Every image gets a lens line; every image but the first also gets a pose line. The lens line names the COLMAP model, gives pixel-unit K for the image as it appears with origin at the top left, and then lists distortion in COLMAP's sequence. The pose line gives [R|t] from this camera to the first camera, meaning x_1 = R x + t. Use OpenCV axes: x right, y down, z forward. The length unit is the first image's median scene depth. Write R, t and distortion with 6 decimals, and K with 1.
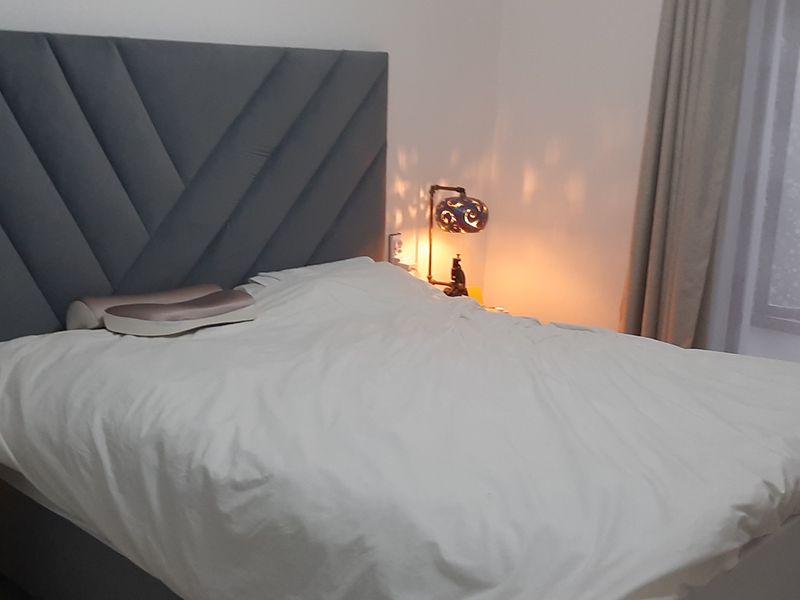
lens RADIAL K [[1022.1, 0, 400.0], [0, 1022.1, 300.0], [0, 0, 1]] dist [0.247214, -0.550250]
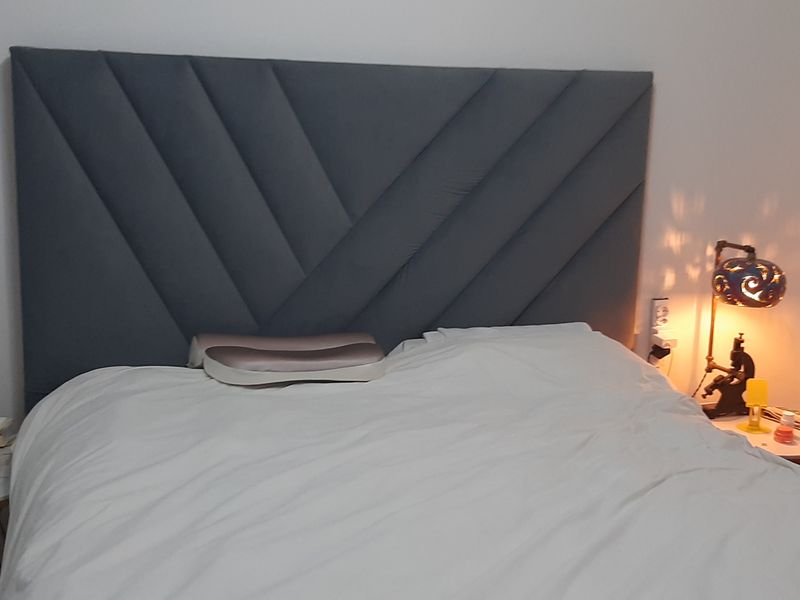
lens RADIAL K [[1022.1, 0, 400.0], [0, 1022.1, 300.0], [0, 0, 1]] dist [0.247214, -0.550250]
pose [[0.850530, 0.100602, -0.516215, 0.244919], [-0.118738, 0.992923, -0.002131, -0.038870], [0.512348, 0.063106, 0.856456, 0.216739]]
